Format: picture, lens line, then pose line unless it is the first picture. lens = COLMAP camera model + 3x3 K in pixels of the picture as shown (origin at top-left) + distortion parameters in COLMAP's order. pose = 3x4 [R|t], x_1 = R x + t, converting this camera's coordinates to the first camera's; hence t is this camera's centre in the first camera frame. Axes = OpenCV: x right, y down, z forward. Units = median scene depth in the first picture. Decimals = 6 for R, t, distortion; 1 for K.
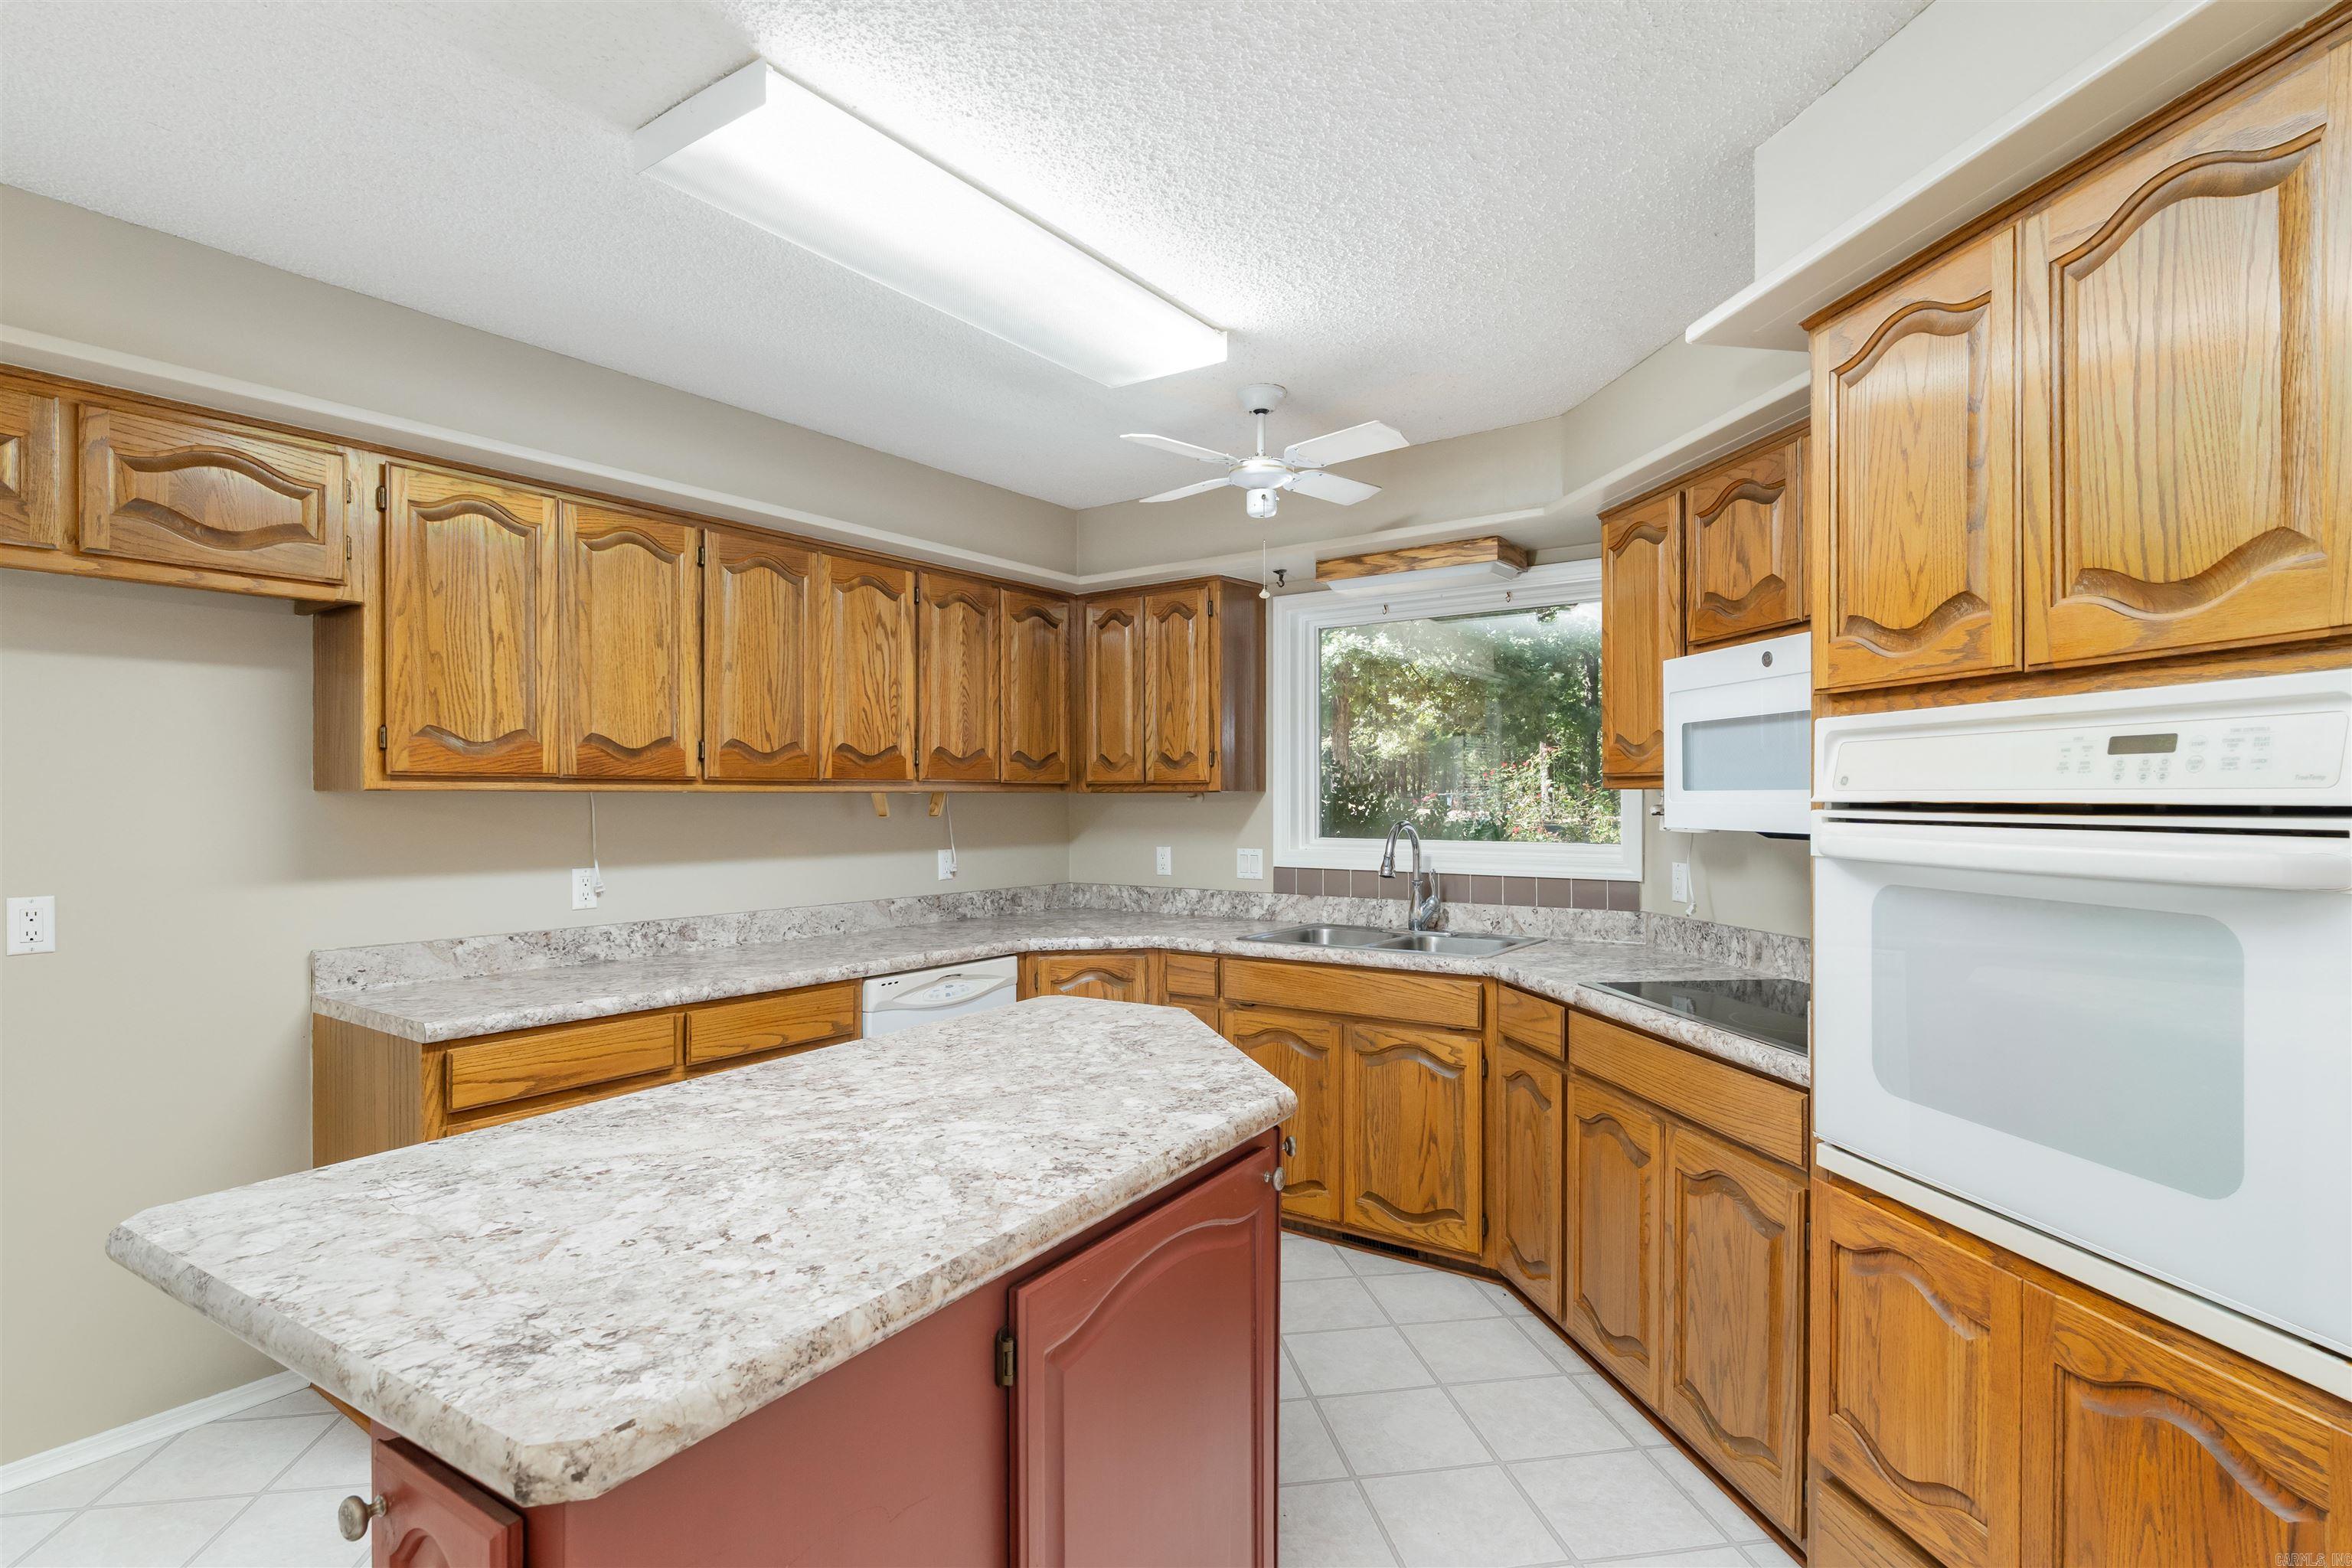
lens RADIAL K [[1156.4, 0, 1171.3], [0, 1156.4, 800.7], [0, 0, 1]] dist [-0.005809, 0.000203]
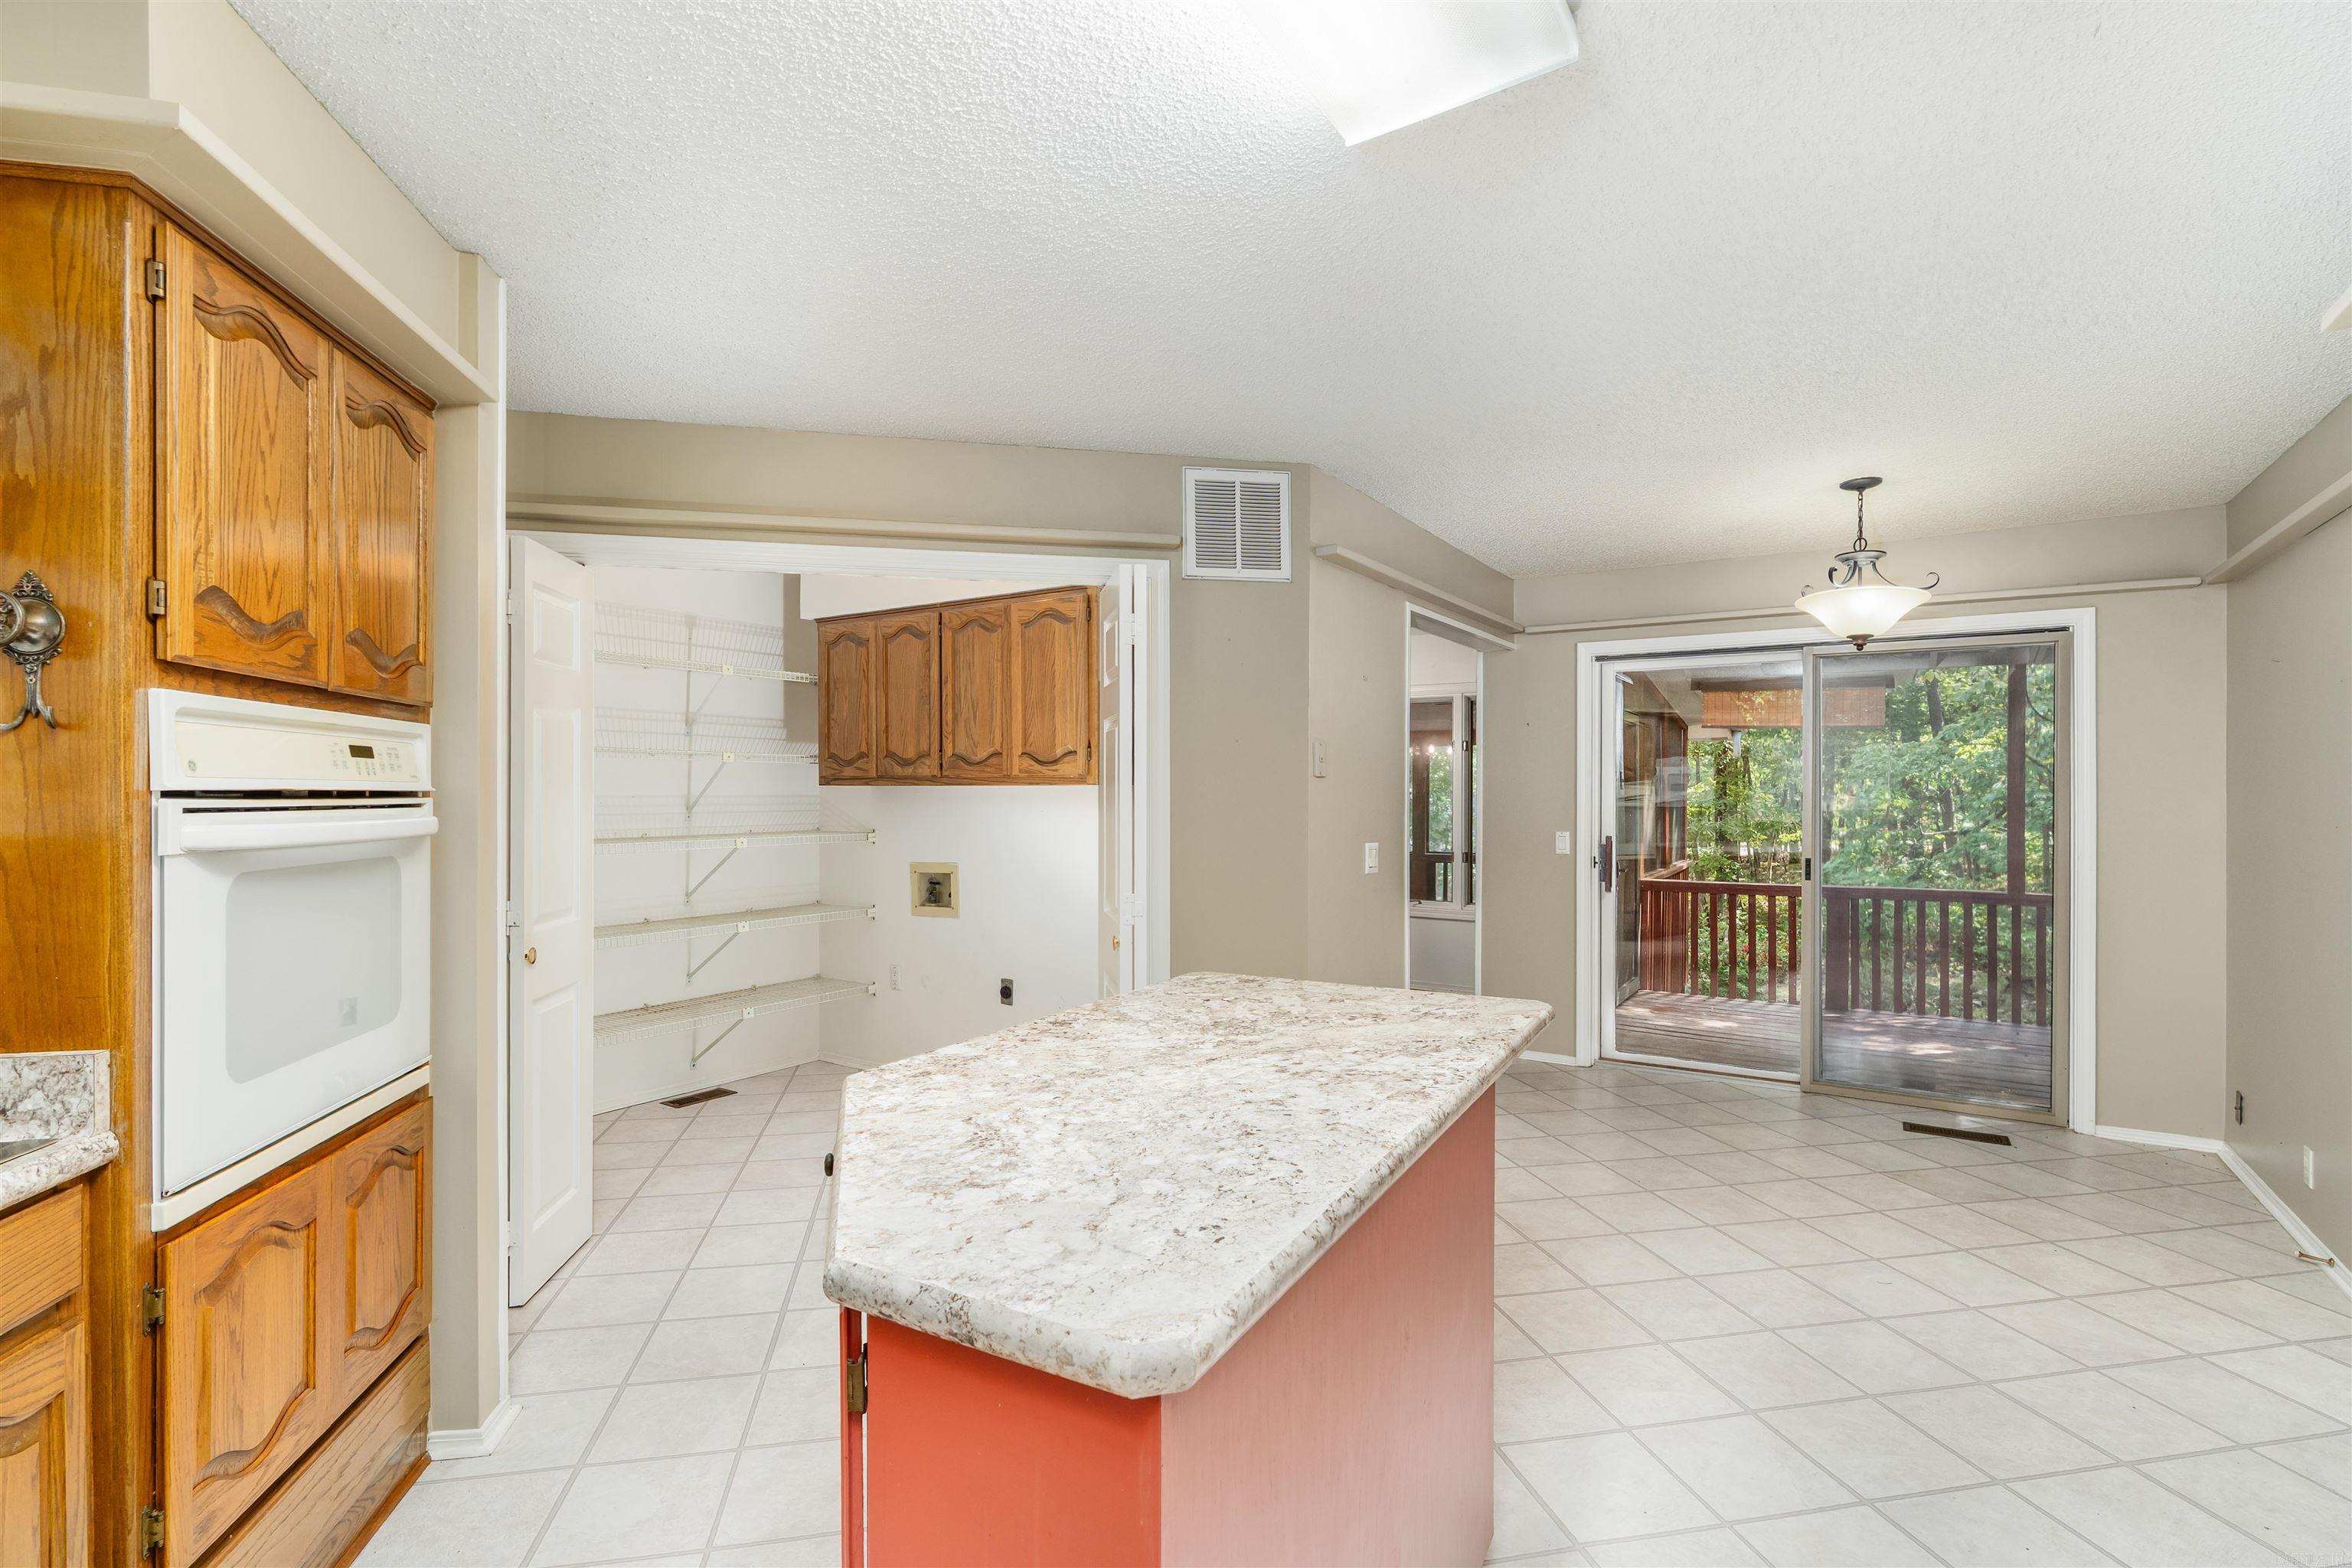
lens RADIAL K [[1074.4, 0, 1184.2], [0, 1074.4, 795.8], [0, 0, 1]] dist [-0.011831, 0.003770]
pose [[-0.998481, 0.000932, -0.055082, -0.145014], [0.000544, 0.999975, 0.007055, 0.000386], [0.055087, 0.007015, -0.998457, 2.050515]]
